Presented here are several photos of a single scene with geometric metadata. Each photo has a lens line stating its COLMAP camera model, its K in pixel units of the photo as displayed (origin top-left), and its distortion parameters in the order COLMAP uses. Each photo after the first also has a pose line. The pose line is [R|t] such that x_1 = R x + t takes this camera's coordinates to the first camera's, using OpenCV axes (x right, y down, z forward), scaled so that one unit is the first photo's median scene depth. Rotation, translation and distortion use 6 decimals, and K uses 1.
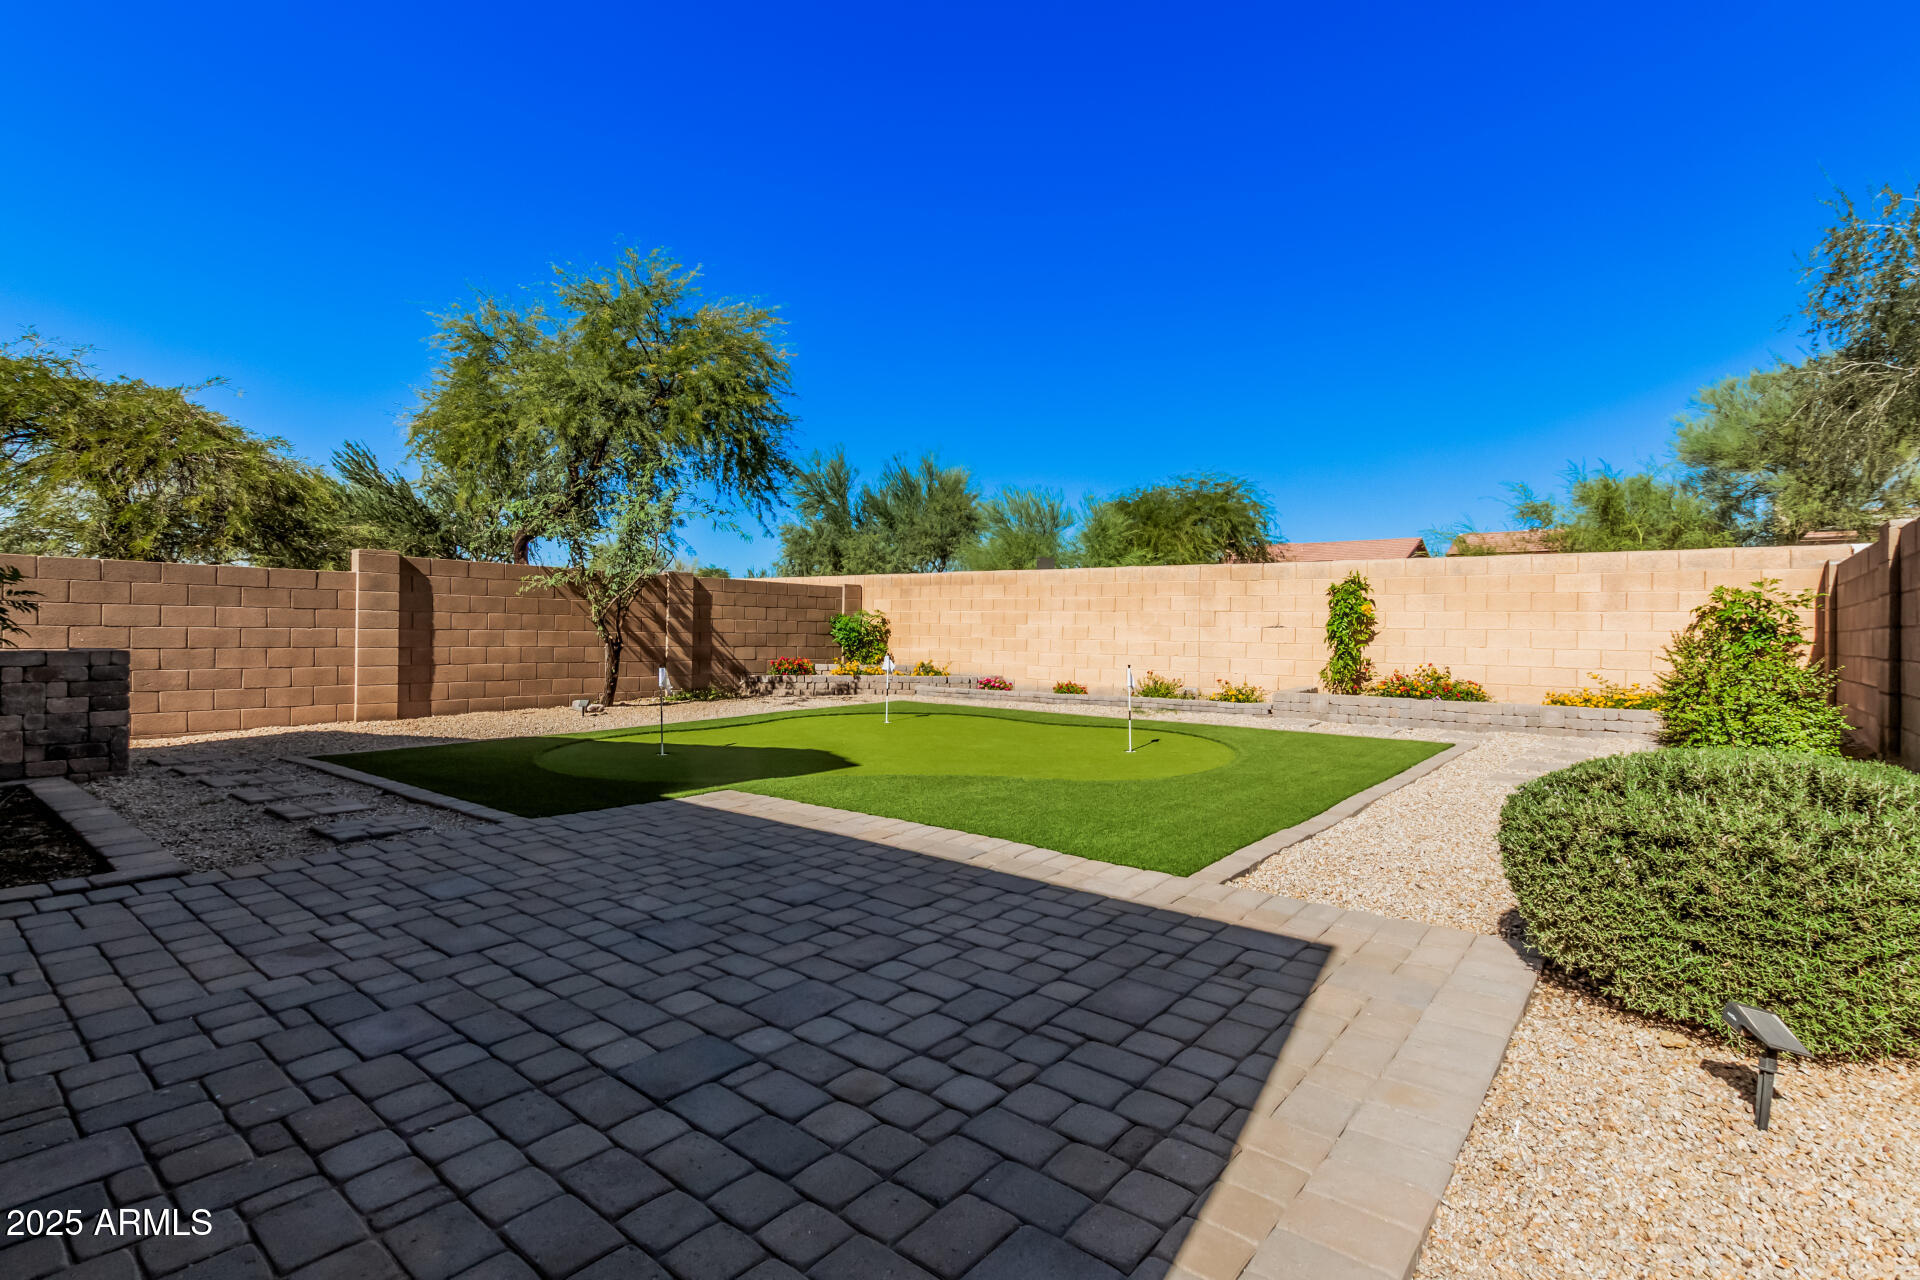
lens RADIAL K [[897.5, 0, 954.2], [0, 897.5, 637.9], [0, 0, 1]] dist [-0.001255, -0.003127]
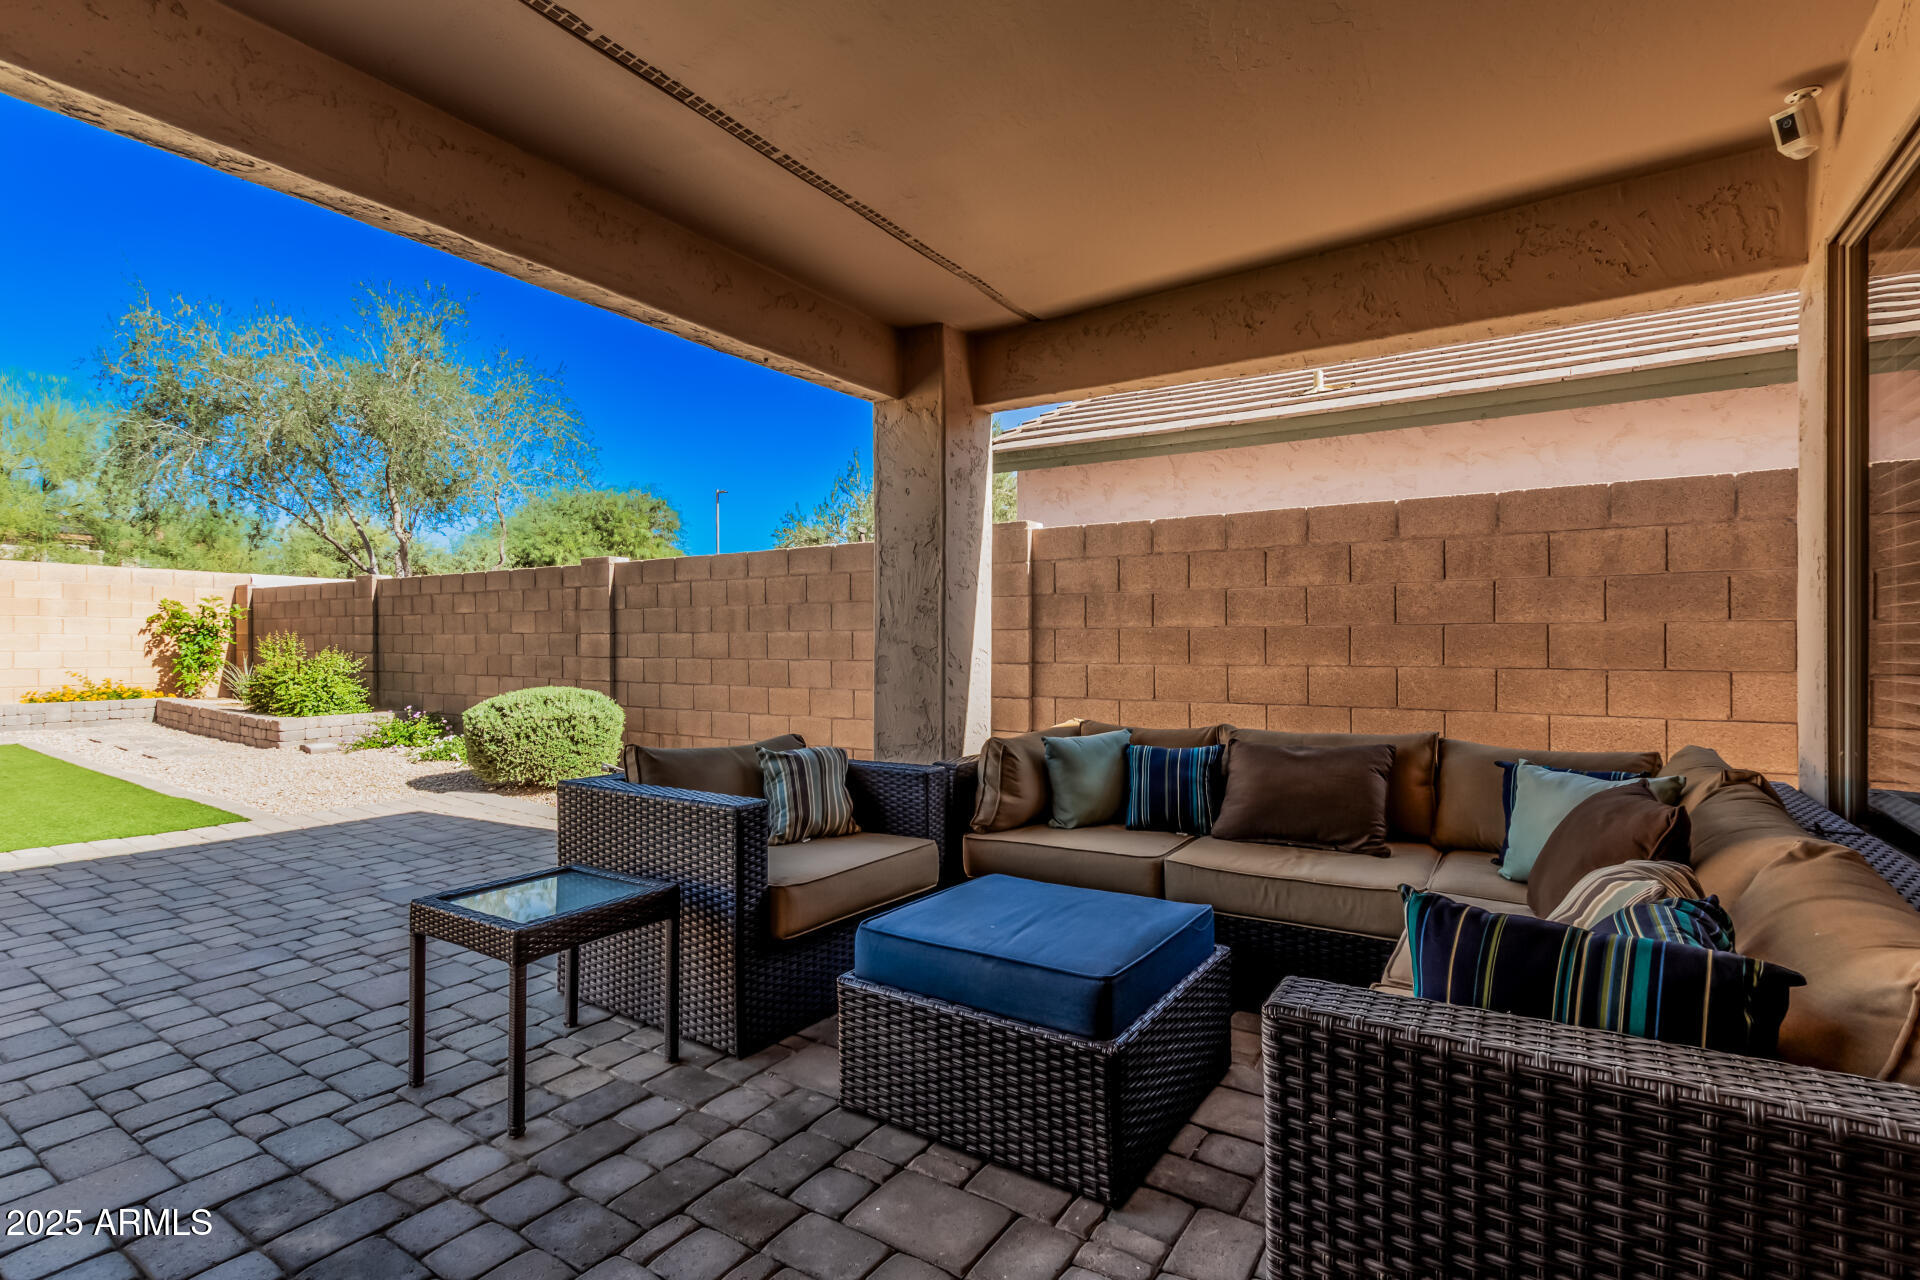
lens RADIAL K [[897.5, 0, 950.9], [0, 897.5, 643.3], [0, 0, 1]] dist [-0.001255, -0.003127]
pose [[-0.110913, -0.013530, 0.993738, -0.539517], [0.000330, 0.999907, 0.013651, -0.011547], [-0.993830, 0.001842, -0.110898, 0.031095]]
